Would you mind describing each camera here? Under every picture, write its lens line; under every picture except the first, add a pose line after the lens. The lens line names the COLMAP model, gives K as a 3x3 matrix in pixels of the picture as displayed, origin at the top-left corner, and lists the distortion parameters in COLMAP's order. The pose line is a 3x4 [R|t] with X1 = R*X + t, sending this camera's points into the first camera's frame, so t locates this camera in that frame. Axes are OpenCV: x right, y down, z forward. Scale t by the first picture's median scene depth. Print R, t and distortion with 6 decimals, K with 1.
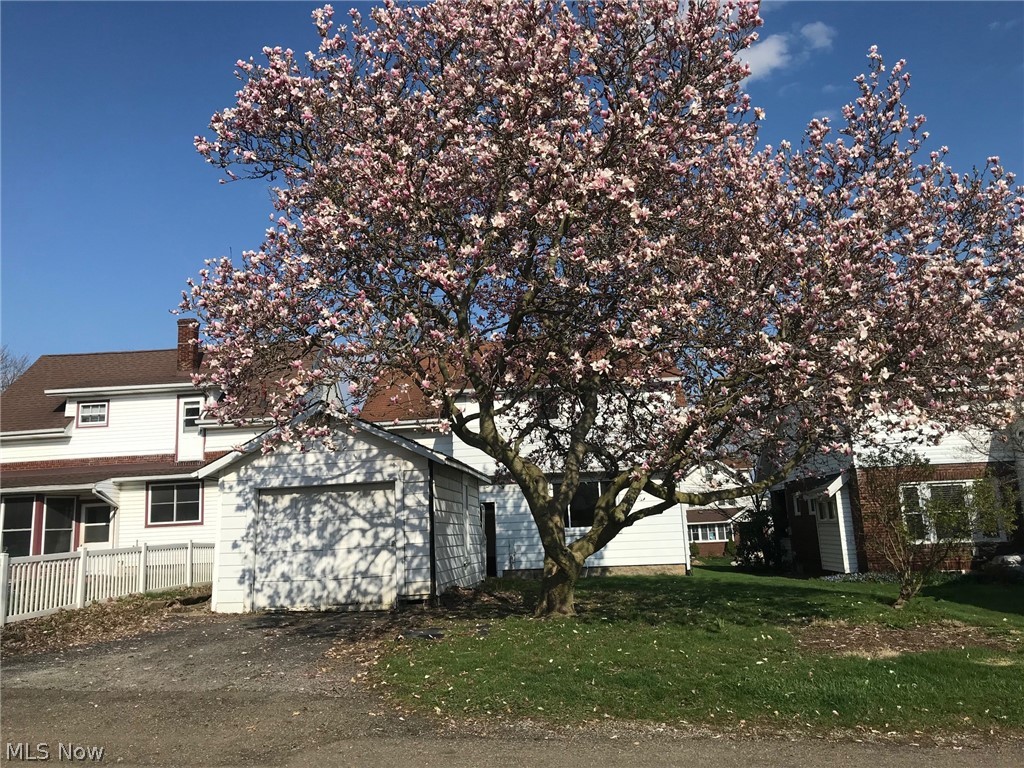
lens RADIAL K [[843.4, 0, 505.0], [0, 843.4, 366.9], [0, 0, 1]] dist [0.042520, -0.041203]
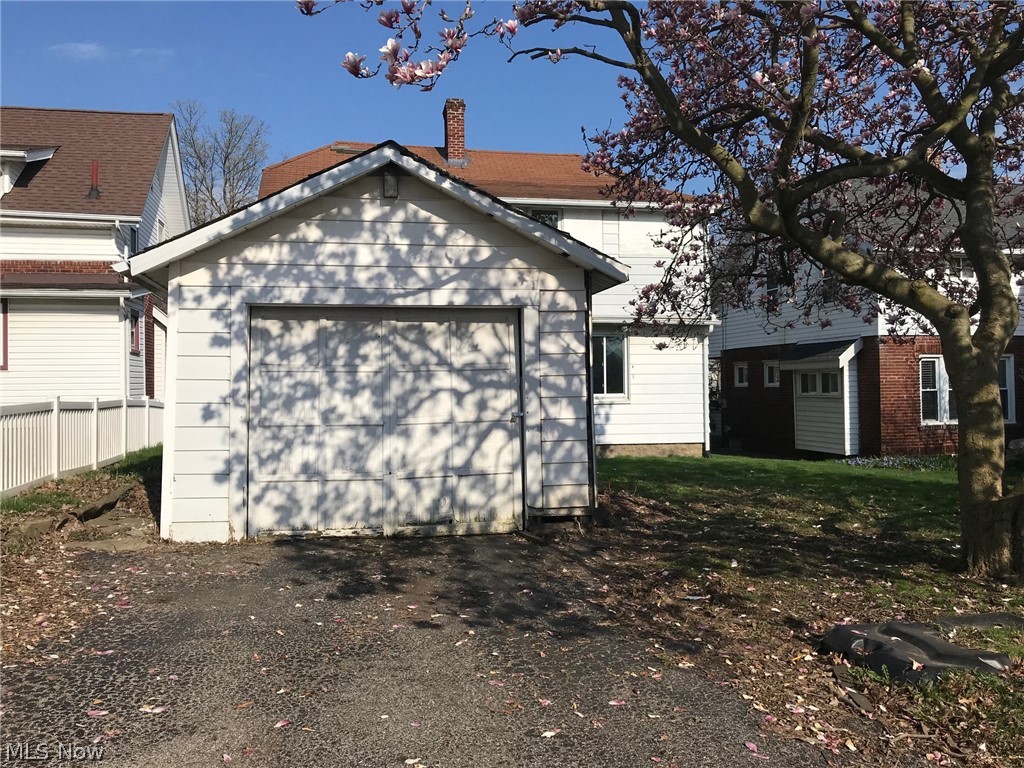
lens RADIAL K [[843.4, 0, 505.0], [0, 843.4, 366.9], [0, 0, 1]] dist [0.042520, -0.041203]
pose [[0.947391, 0.046049, 0.316747, -0.313419], [-0.097565, 0.984049, 0.148755, 0.091343], [-0.304845, -0.171833, 0.936773, 0.476559]]
